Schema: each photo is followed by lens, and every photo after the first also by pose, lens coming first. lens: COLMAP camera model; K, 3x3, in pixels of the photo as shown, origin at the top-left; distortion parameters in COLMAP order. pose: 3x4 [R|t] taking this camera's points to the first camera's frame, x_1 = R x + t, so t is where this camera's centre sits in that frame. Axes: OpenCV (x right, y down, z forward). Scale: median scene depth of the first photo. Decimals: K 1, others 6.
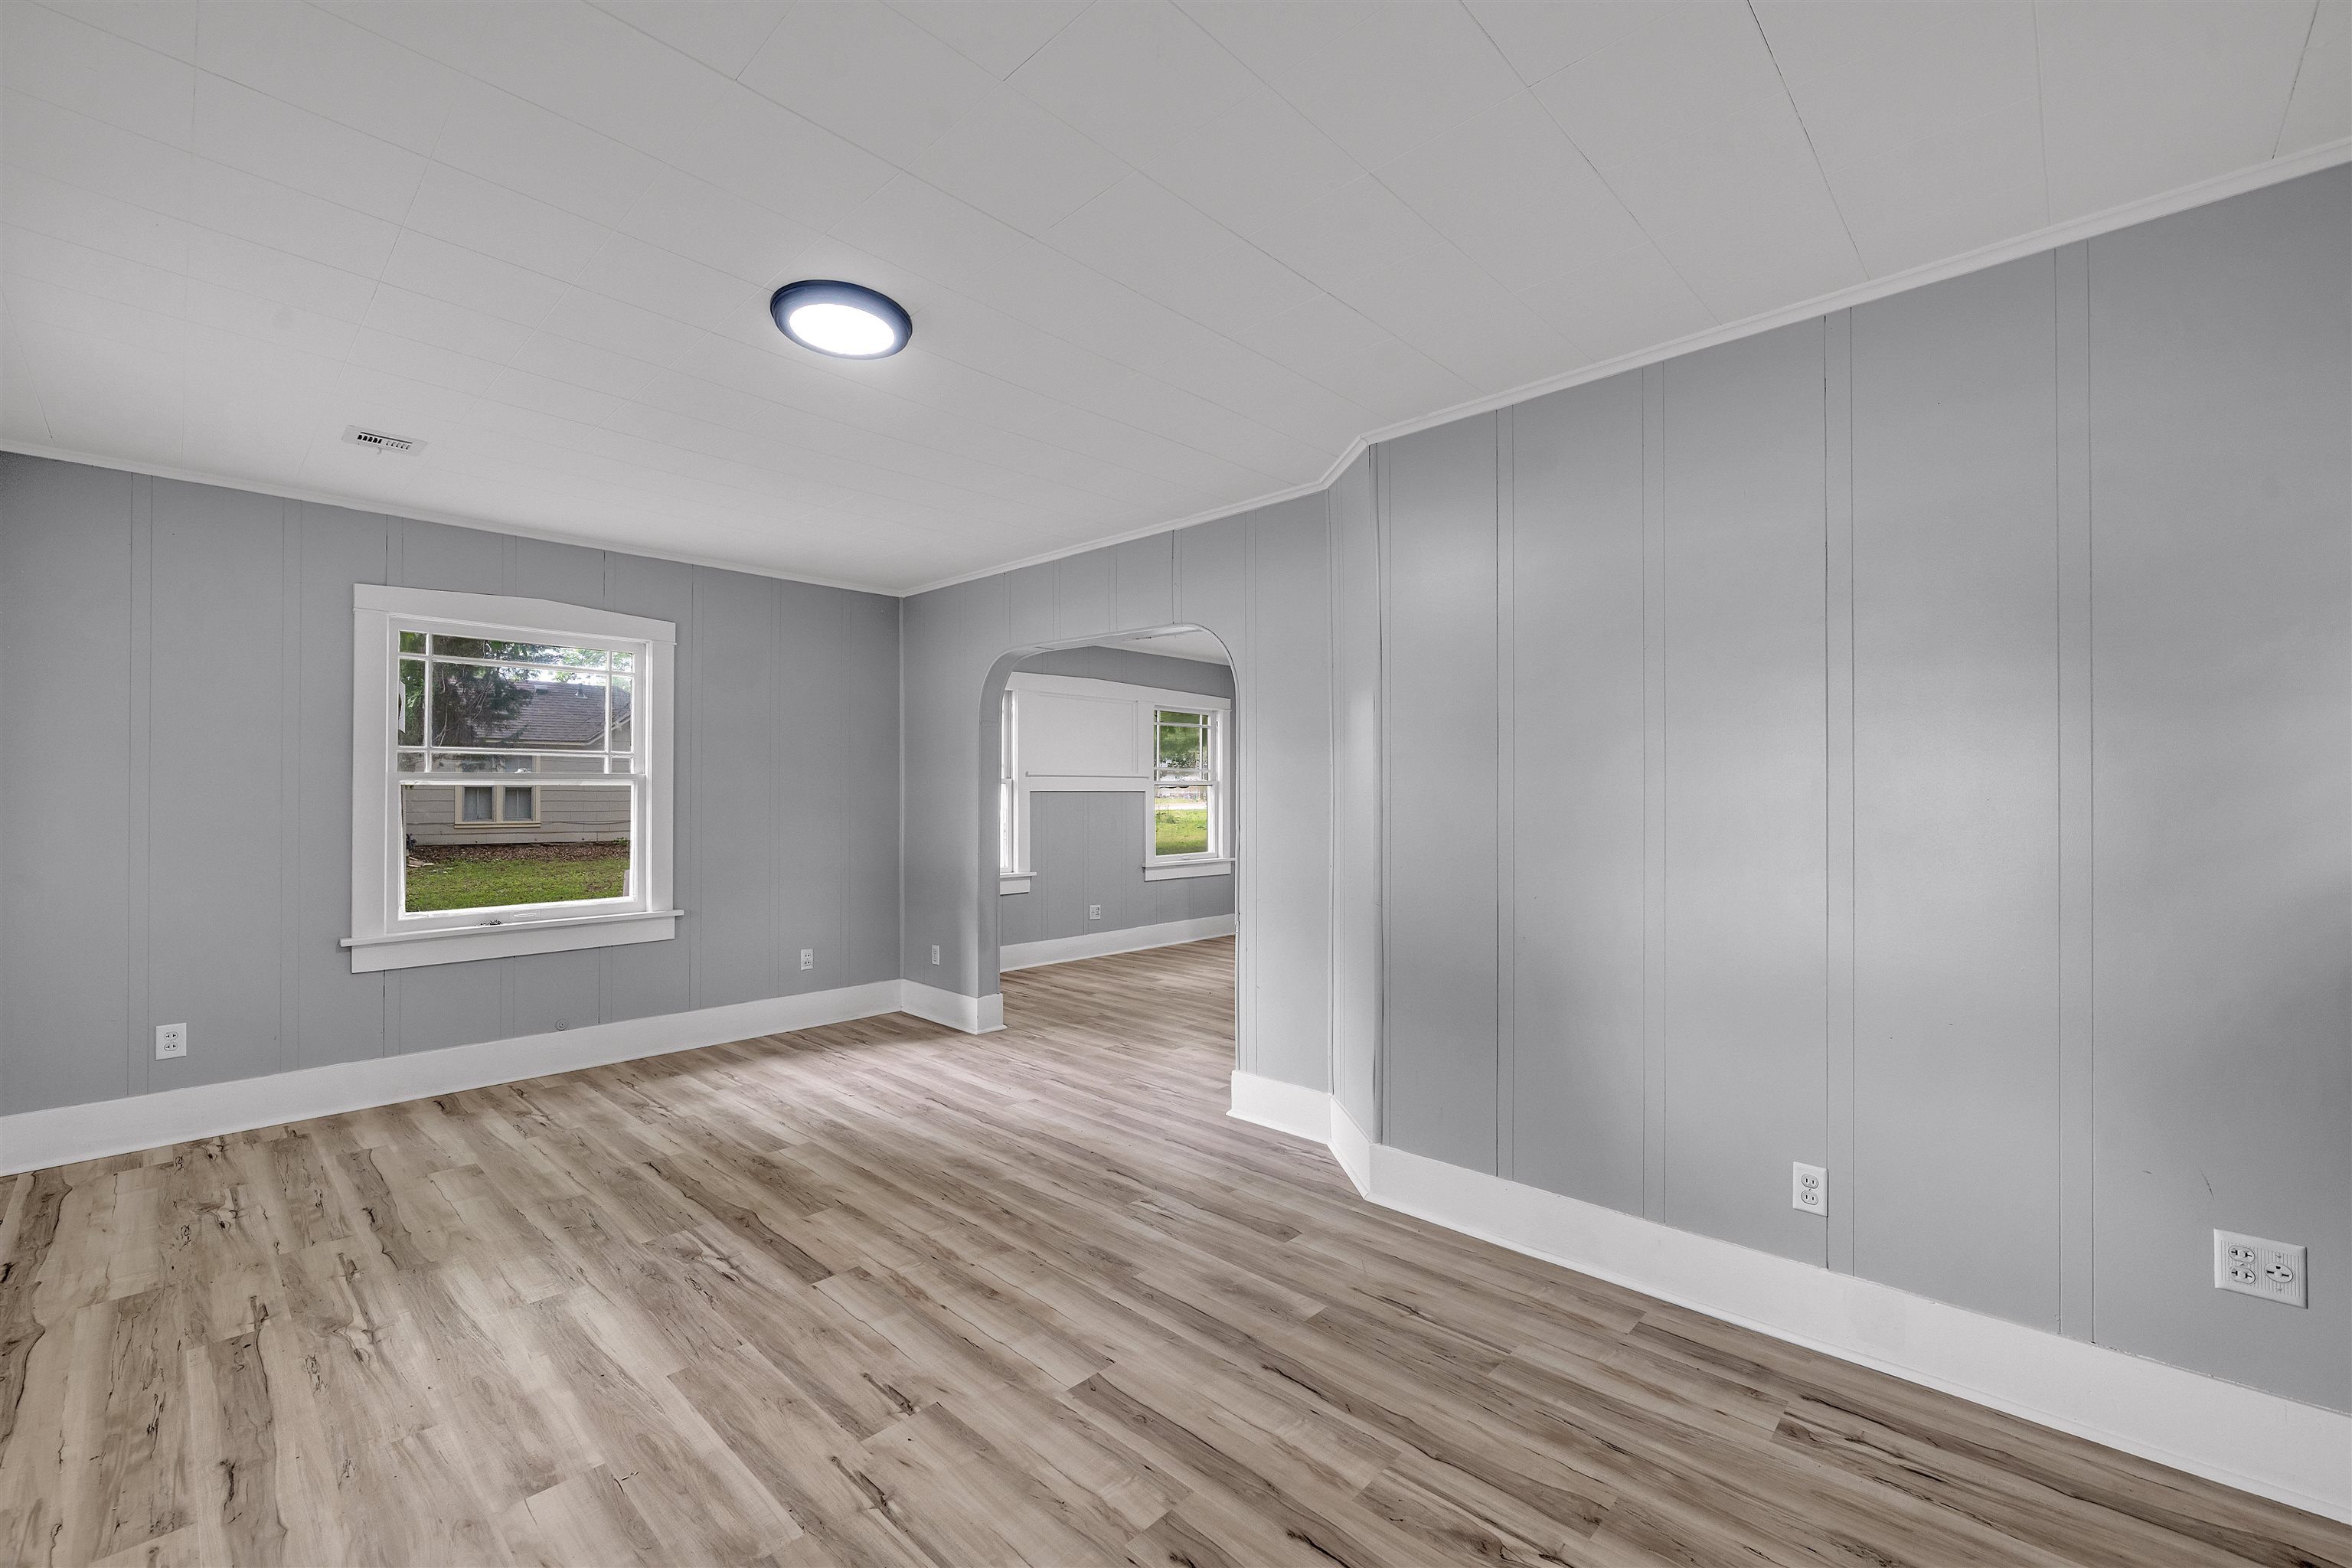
lens RADIAL K [[965.3, 0, 1176.9], [0, 965.3, 786.7], [0, 0, 1]] dist [-0.001185, -0.000649]
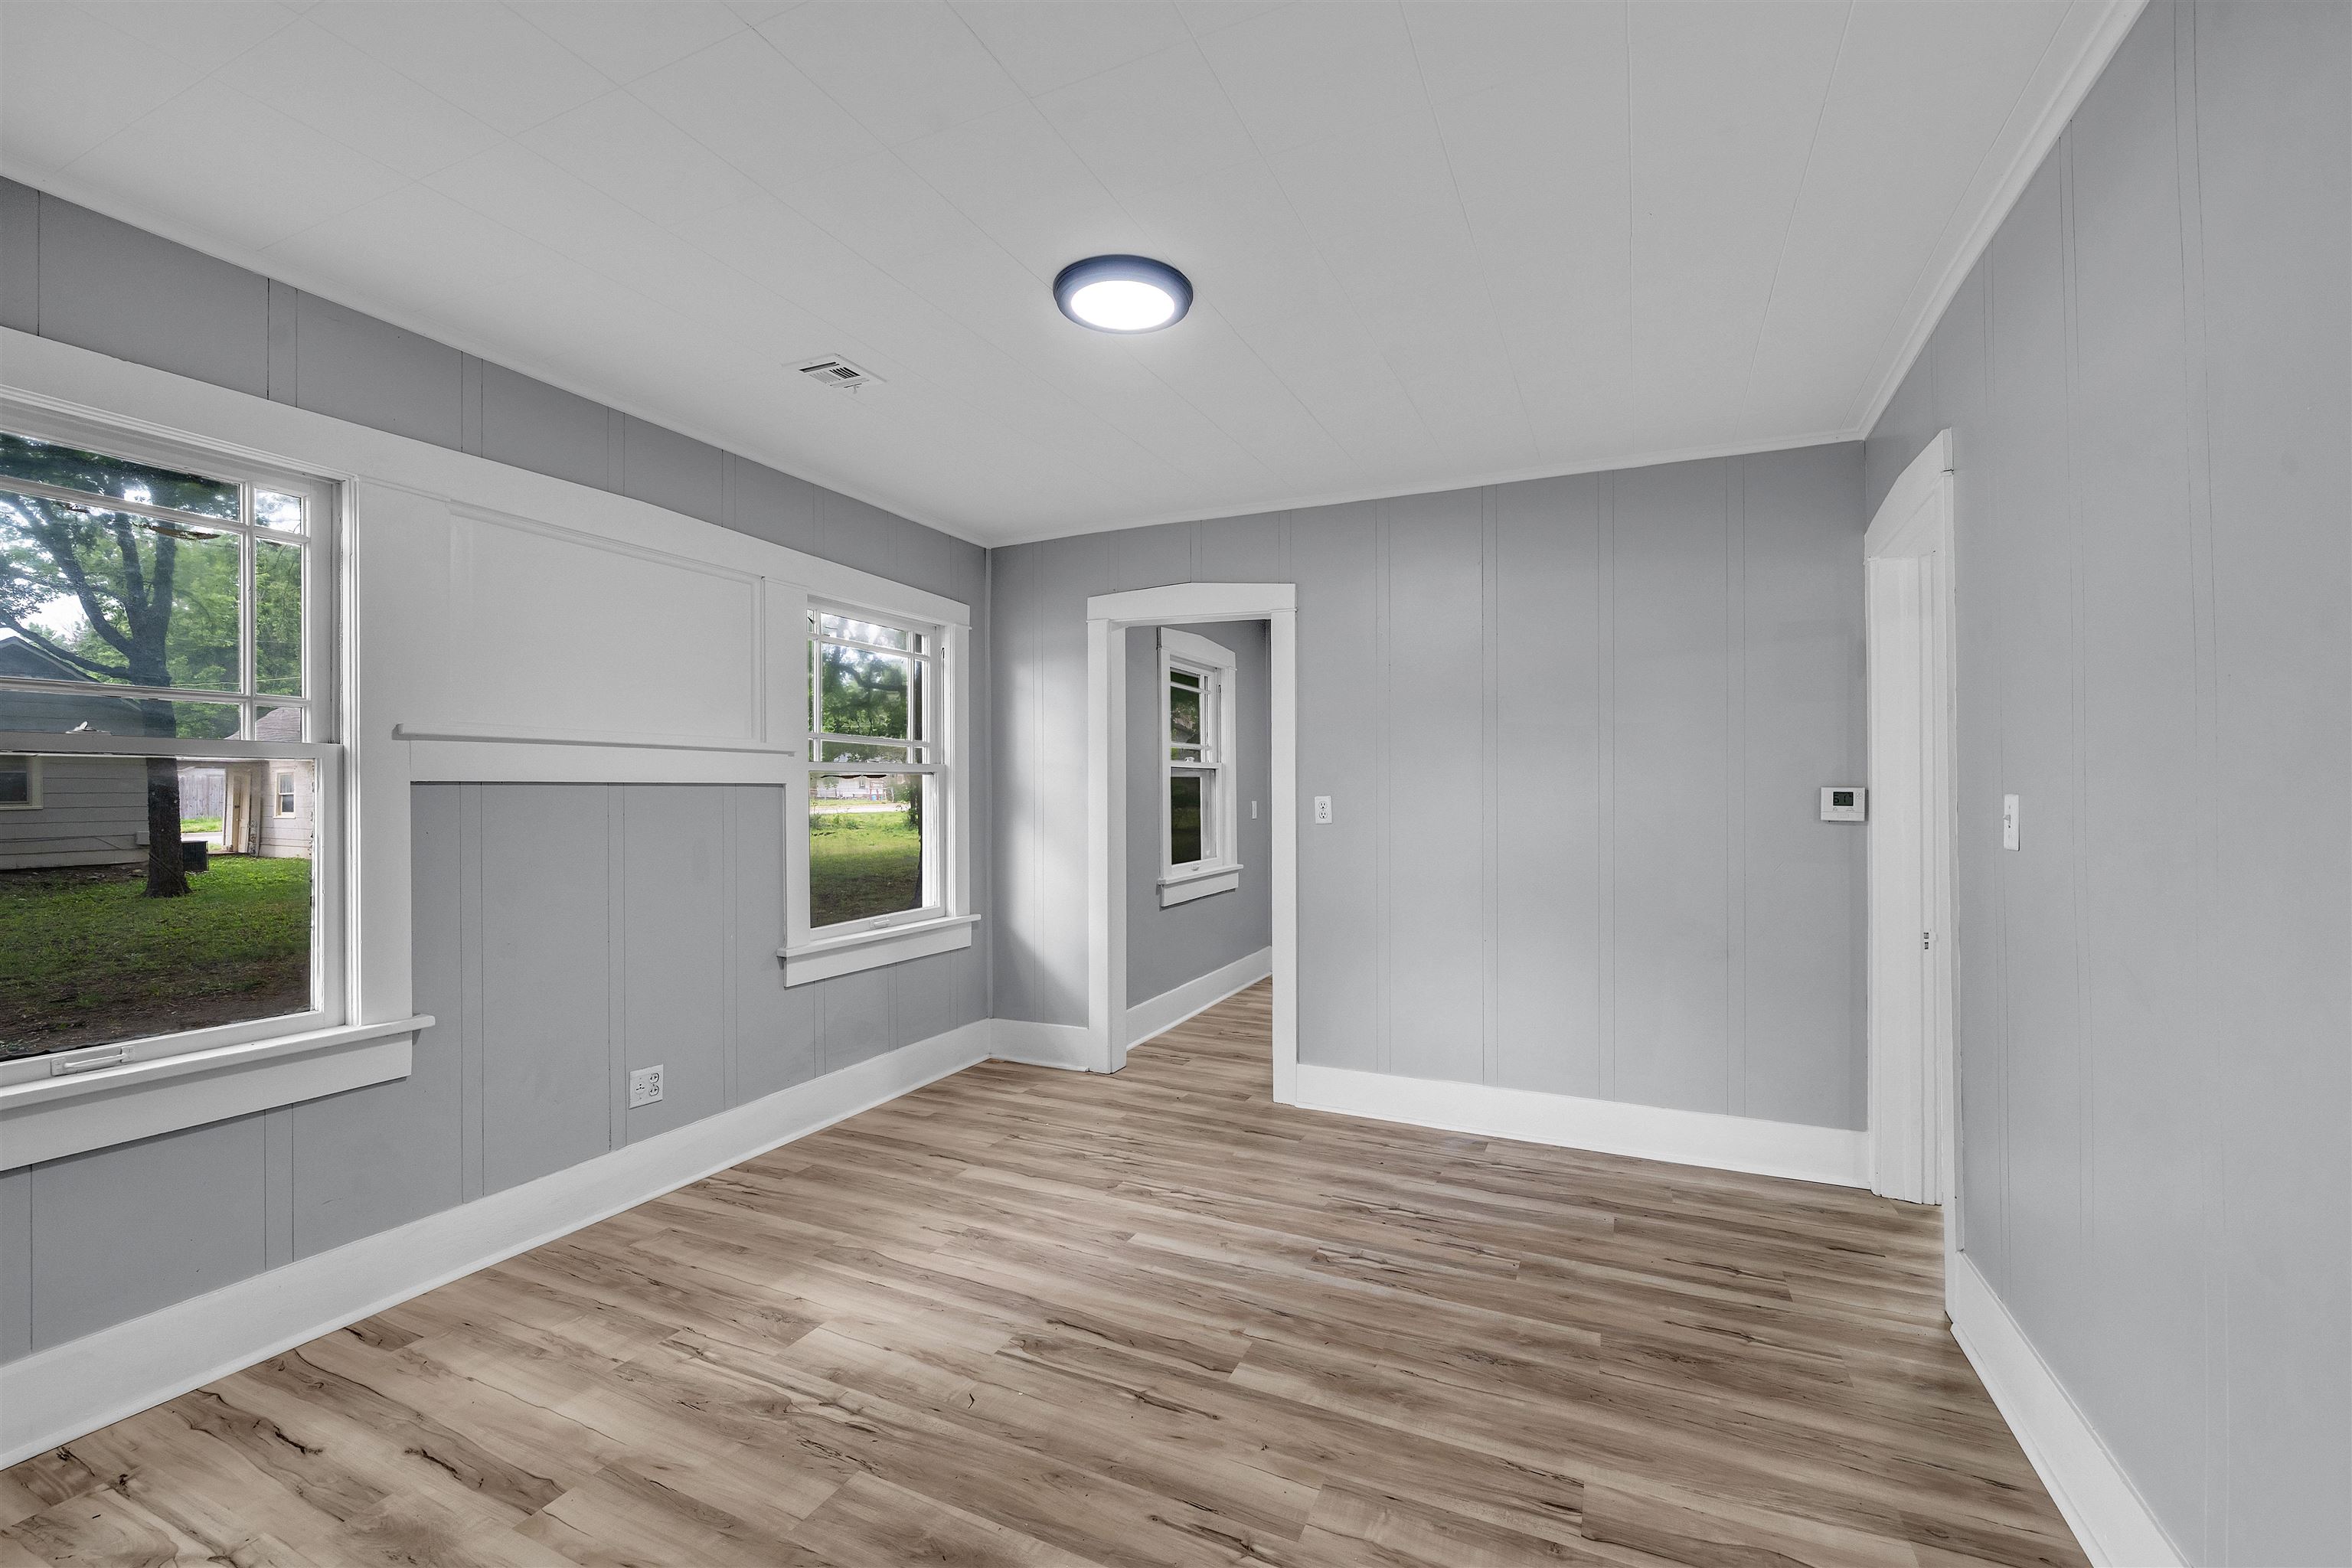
lens RADIAL K [[965.3, 0, 1179.3], [0, 965.3, 800.0], [0, 0, 1]] dist [-0.001185, -0.000649]
pose [[0.949532, -0.006233, 0.313607, -0.000010], [0.002362, 0.999916, 0.012723, 0.016716], [-0.313661, -0.011340, 0.949467, 1.342068]]
